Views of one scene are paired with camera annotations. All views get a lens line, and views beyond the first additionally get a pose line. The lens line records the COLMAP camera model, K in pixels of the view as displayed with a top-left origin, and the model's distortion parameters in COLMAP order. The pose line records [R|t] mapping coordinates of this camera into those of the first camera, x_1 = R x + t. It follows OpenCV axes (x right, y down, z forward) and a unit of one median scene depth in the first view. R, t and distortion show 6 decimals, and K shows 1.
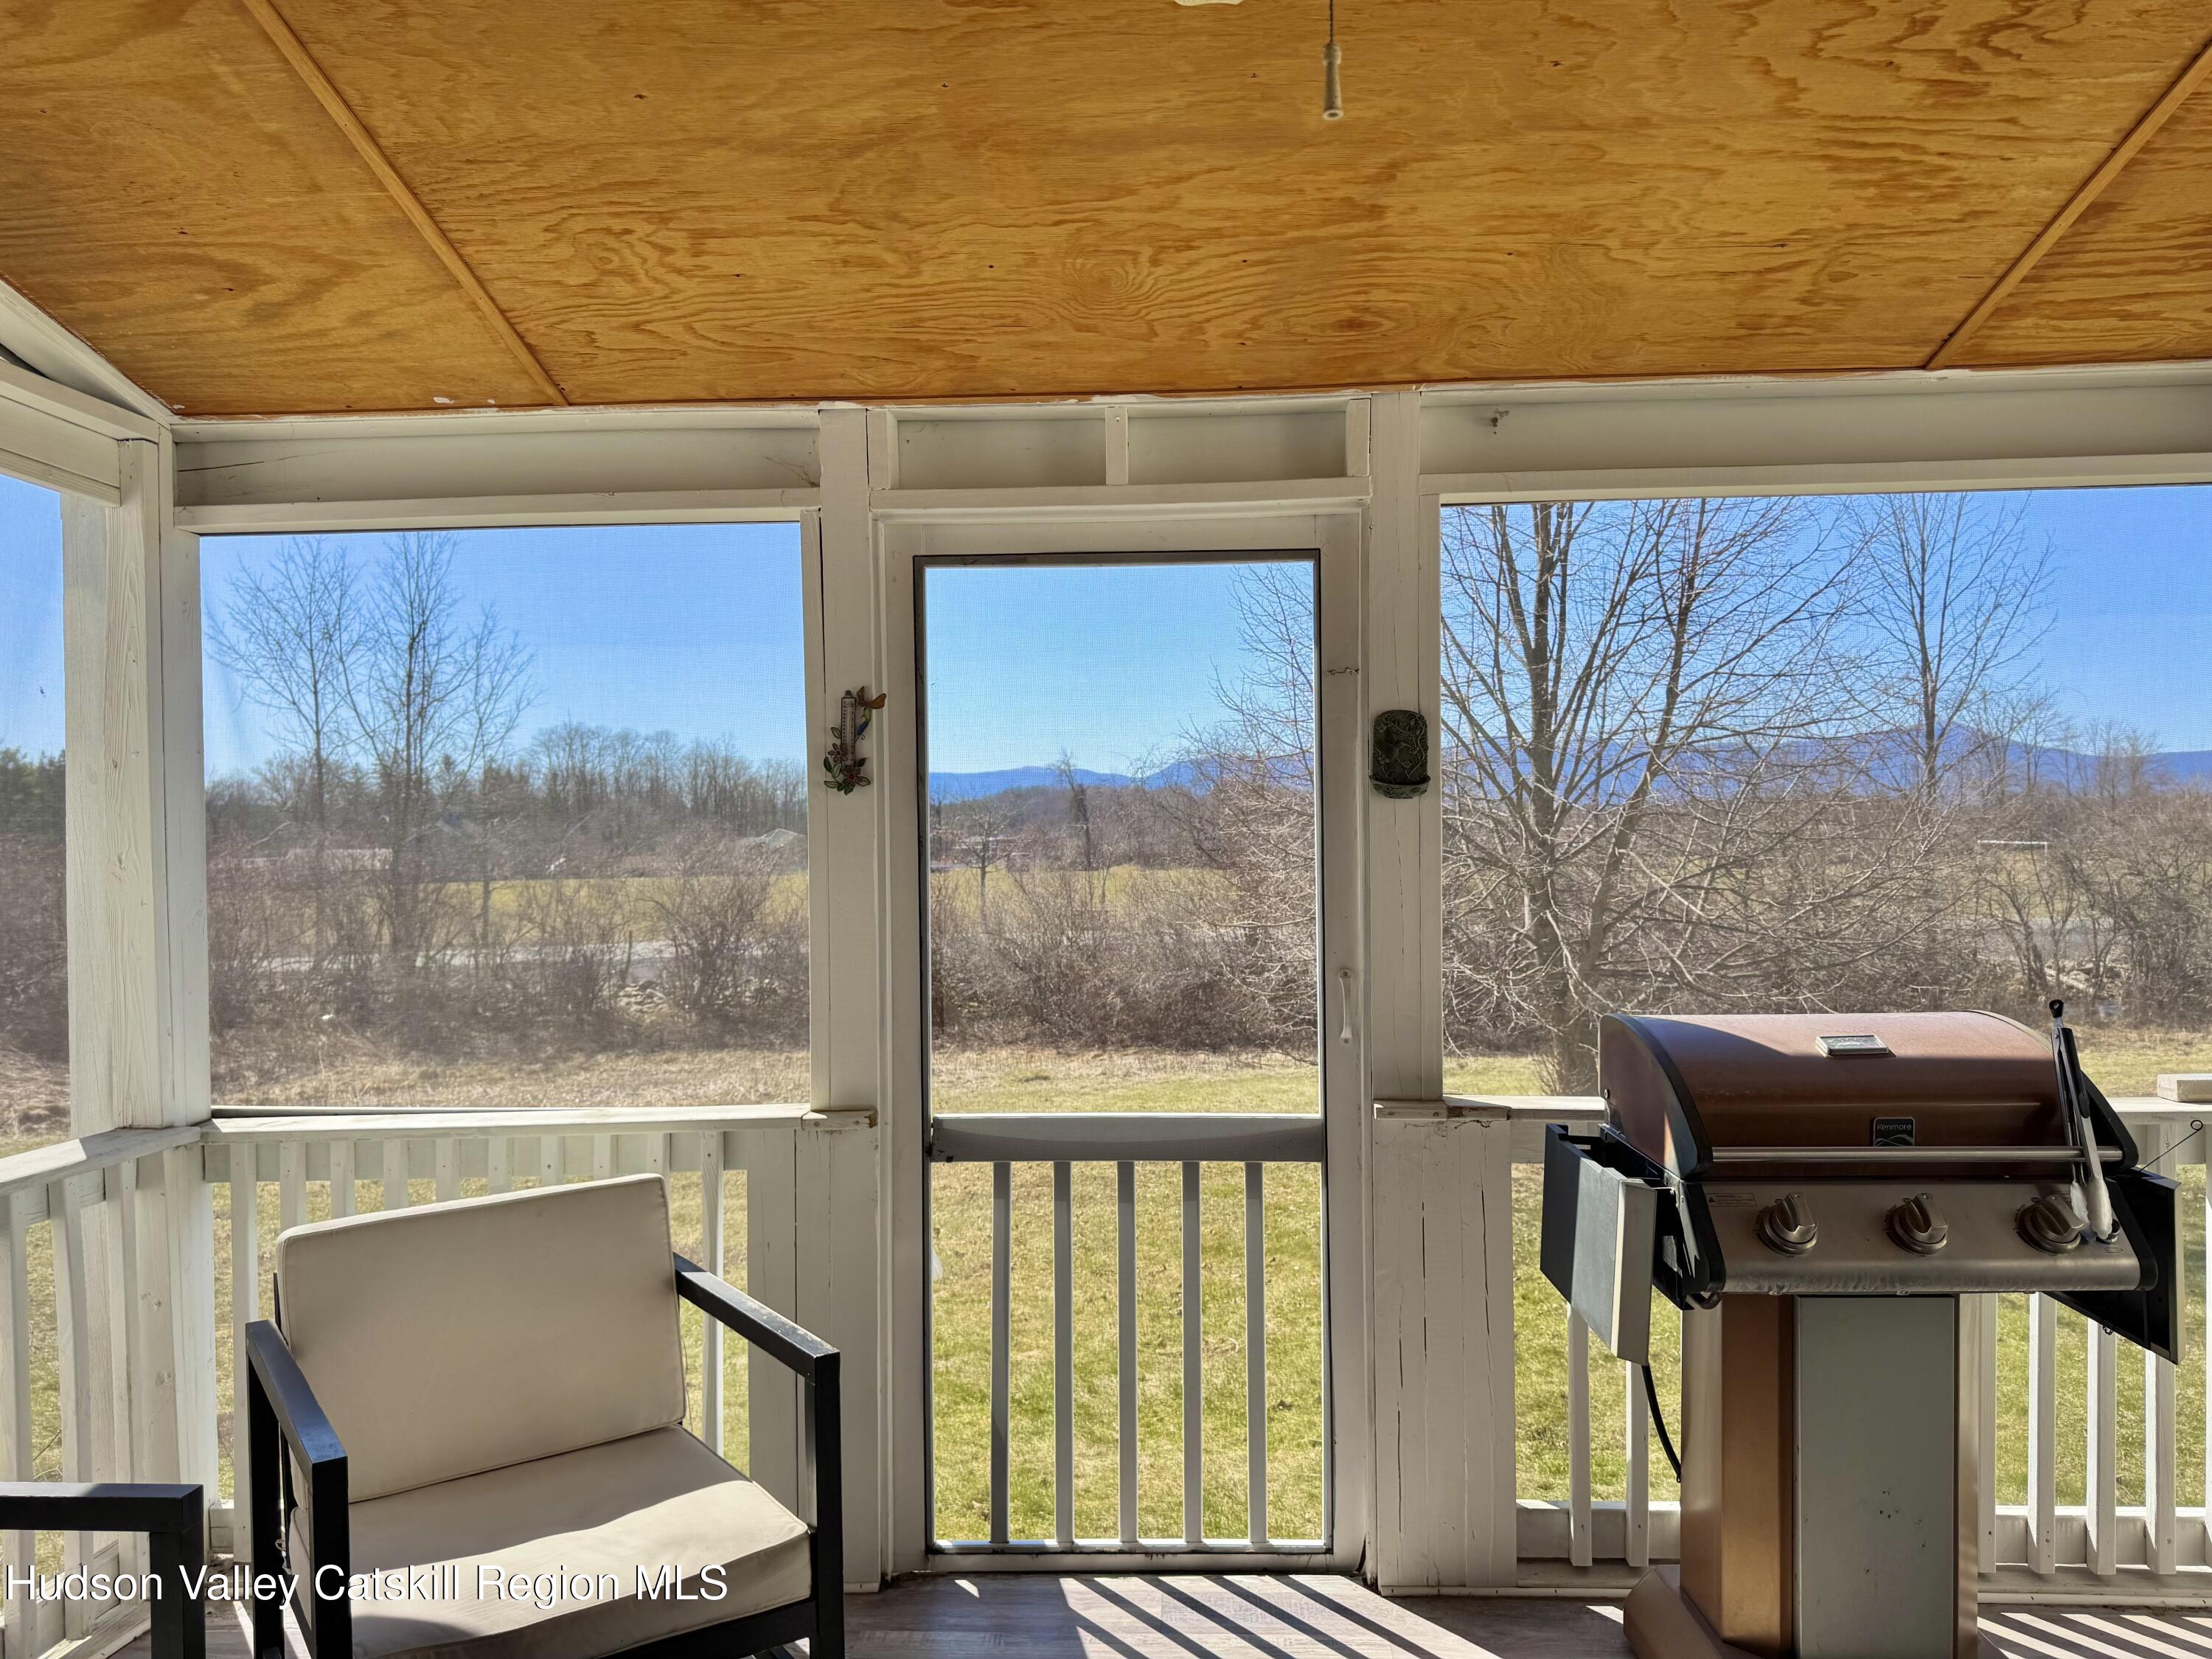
lens RADIAL K [[1531.4, 0, 1106.0], [0, 1531.4, 829.5], [0, 0, 1]] dist [0.059478, -0.000300]
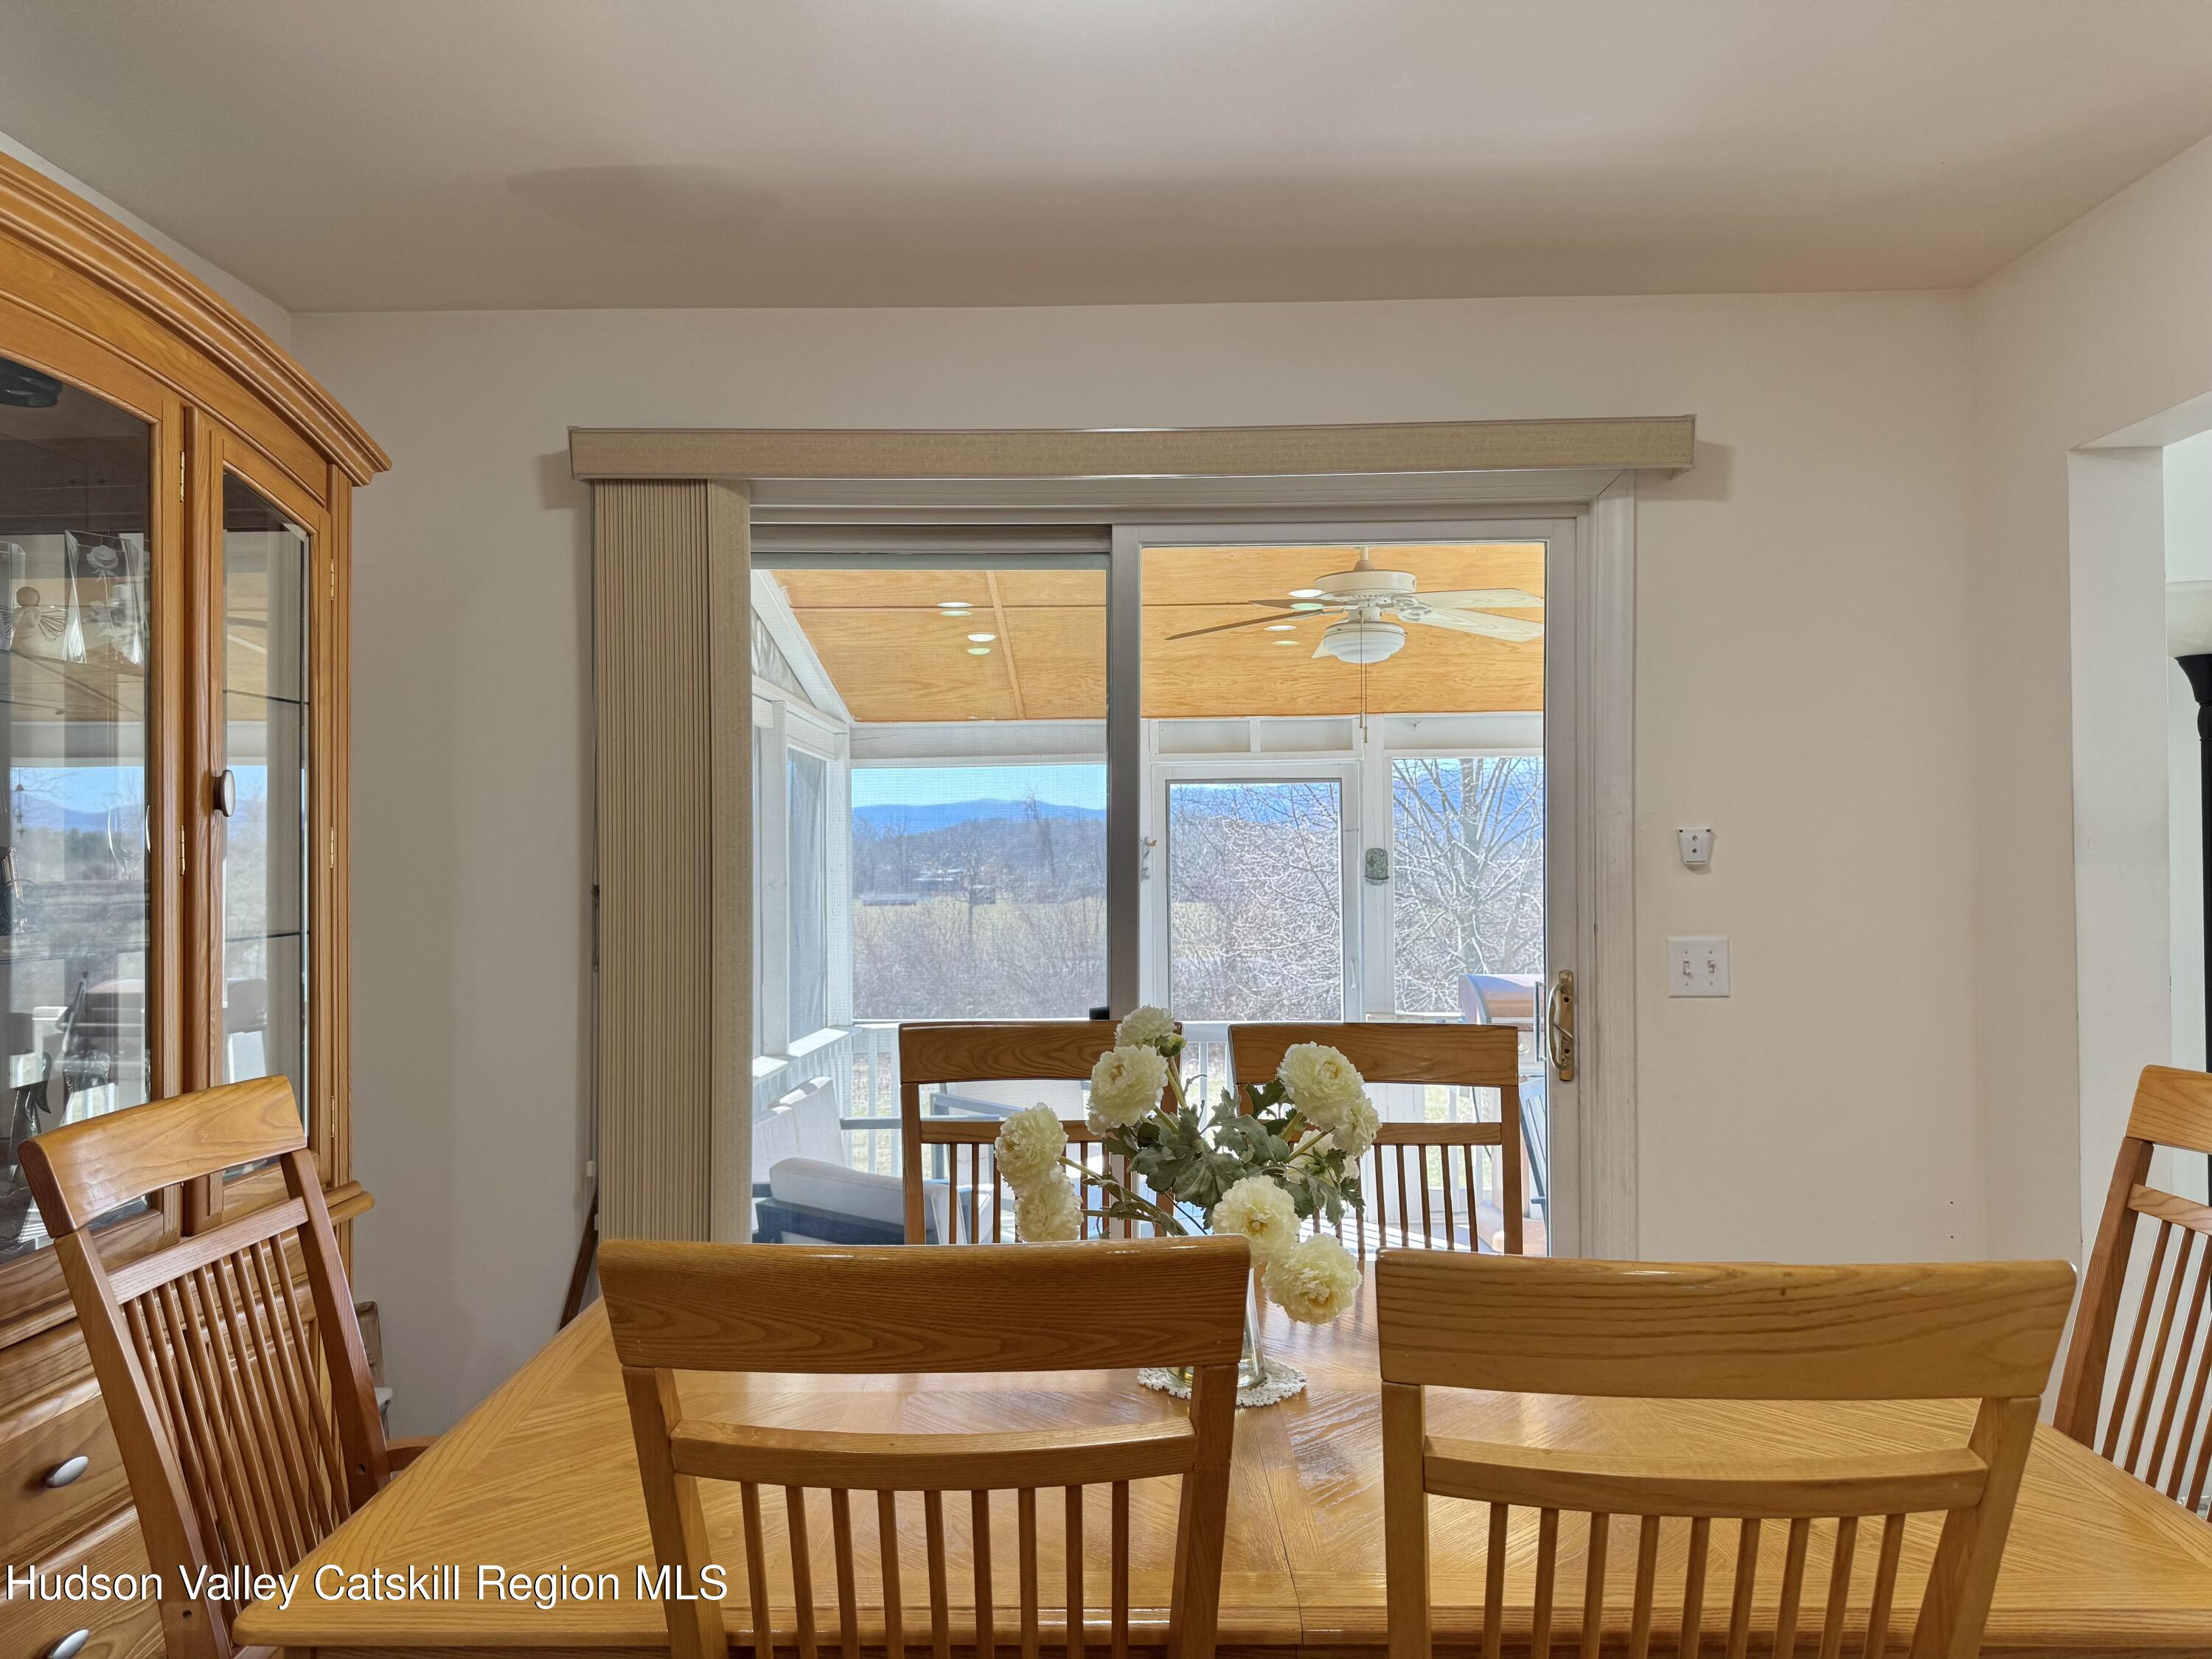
lens RADIAL K [[1531.4, 0, 1106.0], [0, 1531.4, 829.5], [0, 0, 1]] dist [0.059478, -0.000300]
pose [[0.999640, -0.000761, 0.026822, -0.269519], [0.001318, 0.999784, -0.020725, -0.055906], [-0.026801, 0.020753, 0.999425, -1.261459]]
